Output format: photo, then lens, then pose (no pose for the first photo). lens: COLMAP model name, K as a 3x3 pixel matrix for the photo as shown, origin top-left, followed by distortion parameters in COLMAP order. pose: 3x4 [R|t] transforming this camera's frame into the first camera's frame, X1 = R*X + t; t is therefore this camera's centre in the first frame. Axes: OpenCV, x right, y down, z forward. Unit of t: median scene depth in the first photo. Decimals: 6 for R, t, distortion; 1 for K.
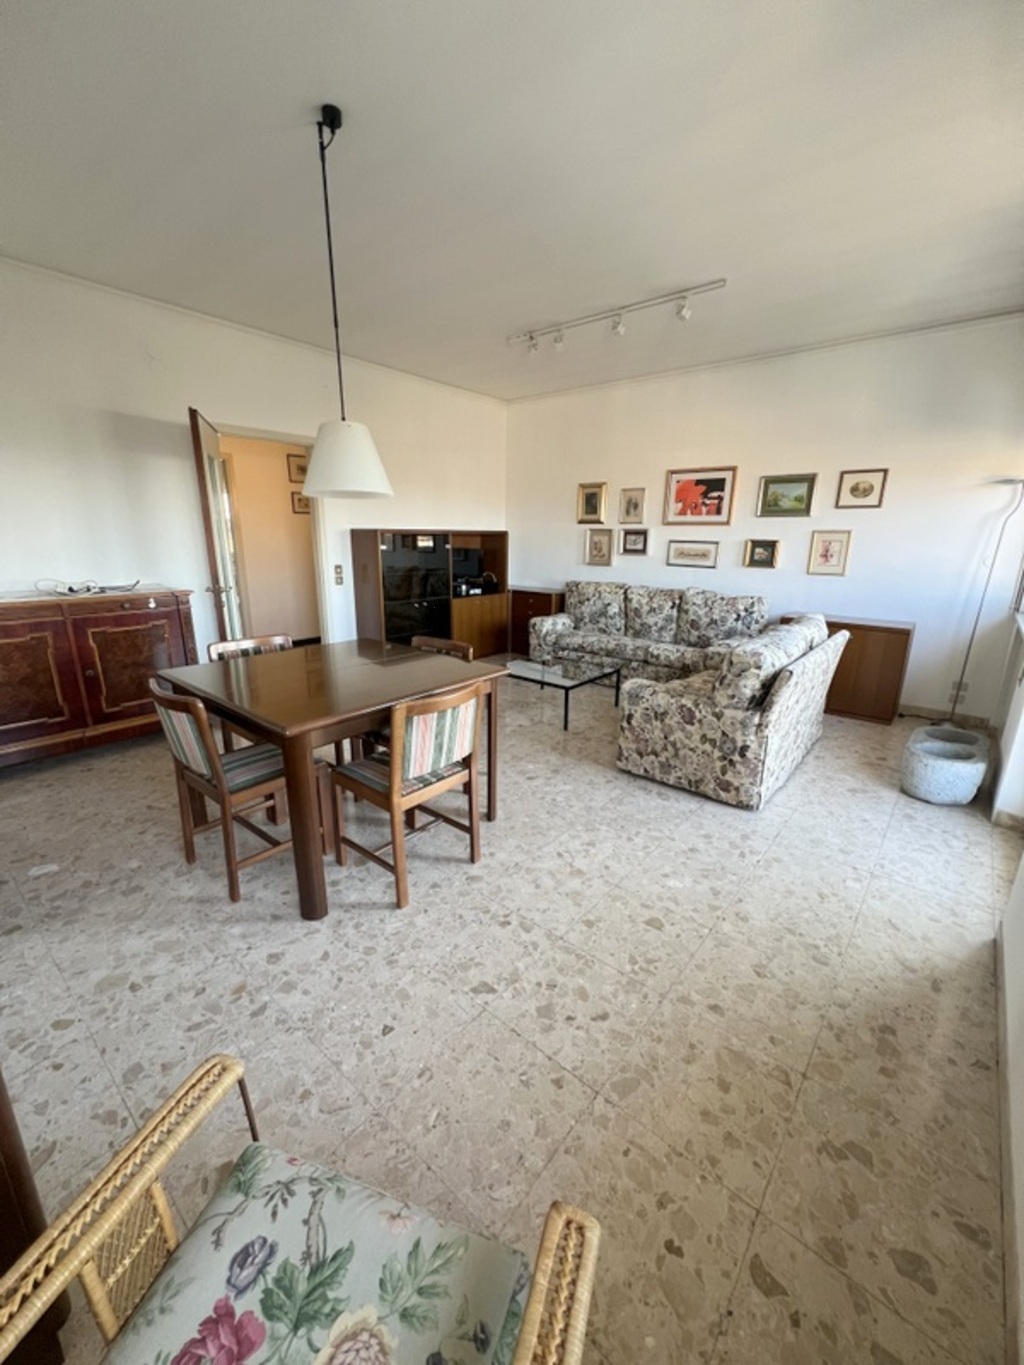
lens RADIAL K [[546.2, 0, 510.6], [0, 546.2, 684.7], [0, 0, 1]] dist [-0.000382, 0.000728]
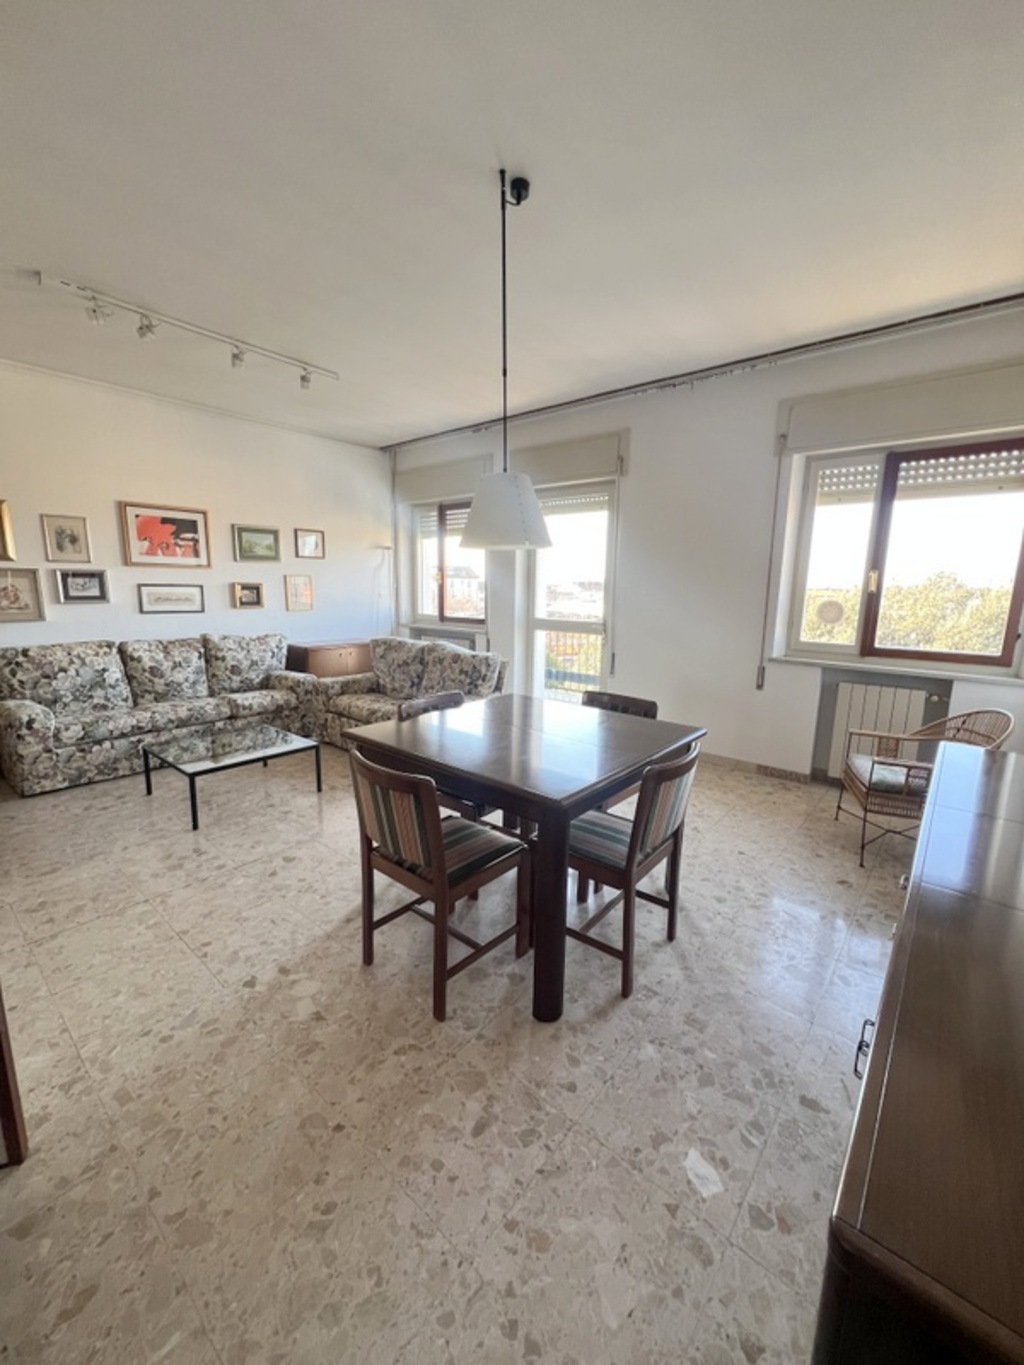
lens RADIAL K [[546.2, 0, 513.1], [0, 546.2, 684.7], [0, 0, 1]] dist [-0.000382, 0.000728]
pose [[0.000269, -0.194327, 0.980937, -0.598566], [0.252066, 0.949276, 0.187985, -0.139101], [-0.967710, 0.247210, 0.049239, 0.471061]]
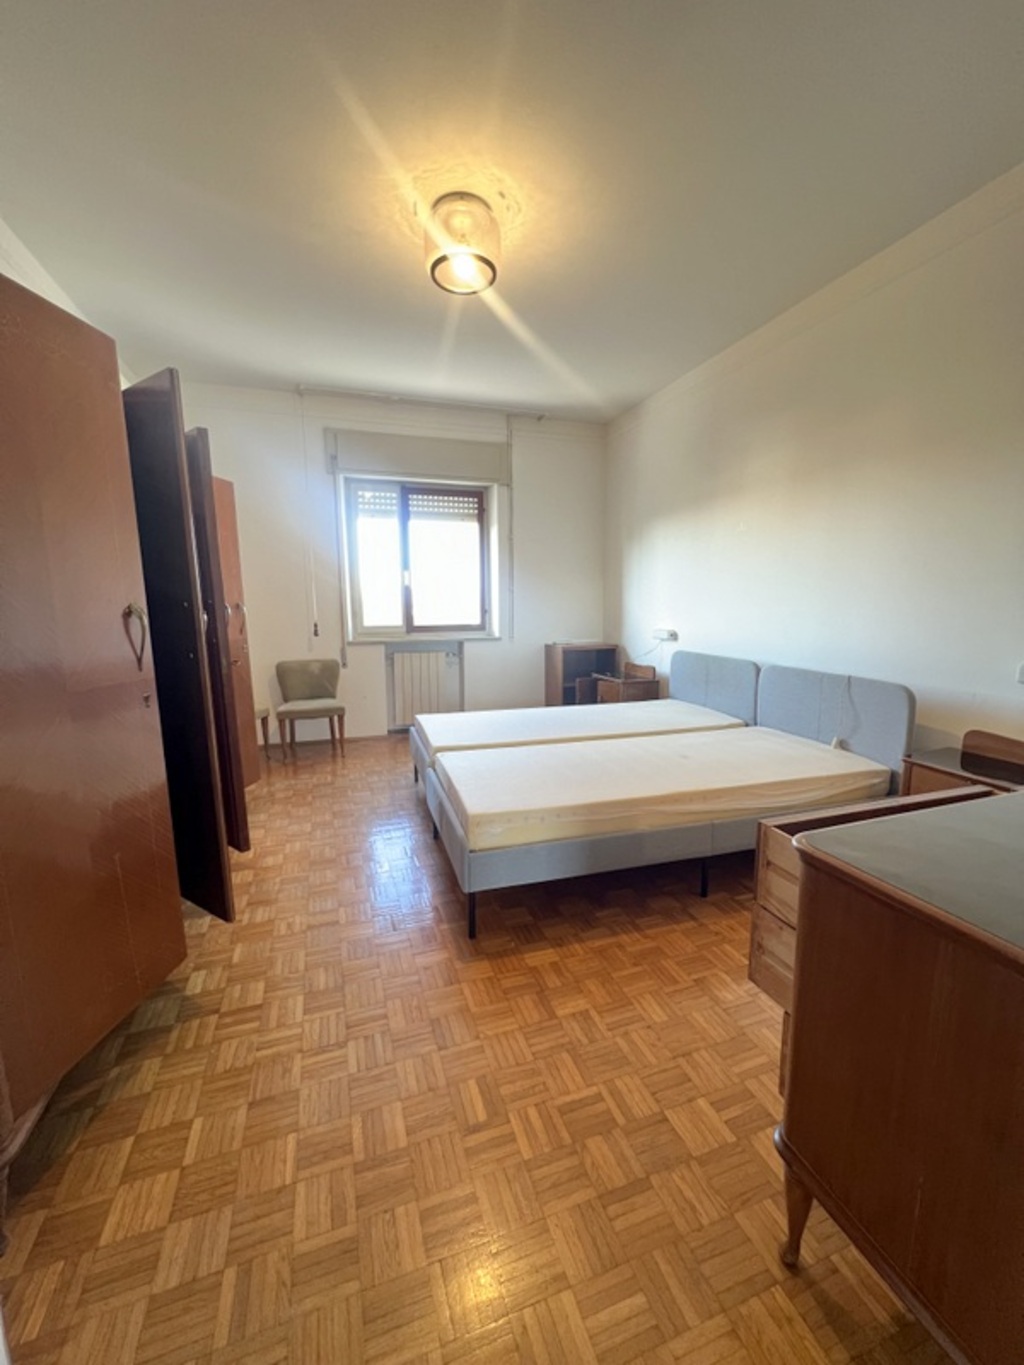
lens RADIAL K [[546.2, 0, 514.3], [0, 546.2, 690.0], [0, 0, 1]] dist [-0.000382, 0.000728]
pose [[-0.859513, -0.074524, 0.505652, -0.551474], [0.139818, 0.917295, 0.372856, -0.166935], [-0.491618, 0.391174, -0.778007, 0.750491]]
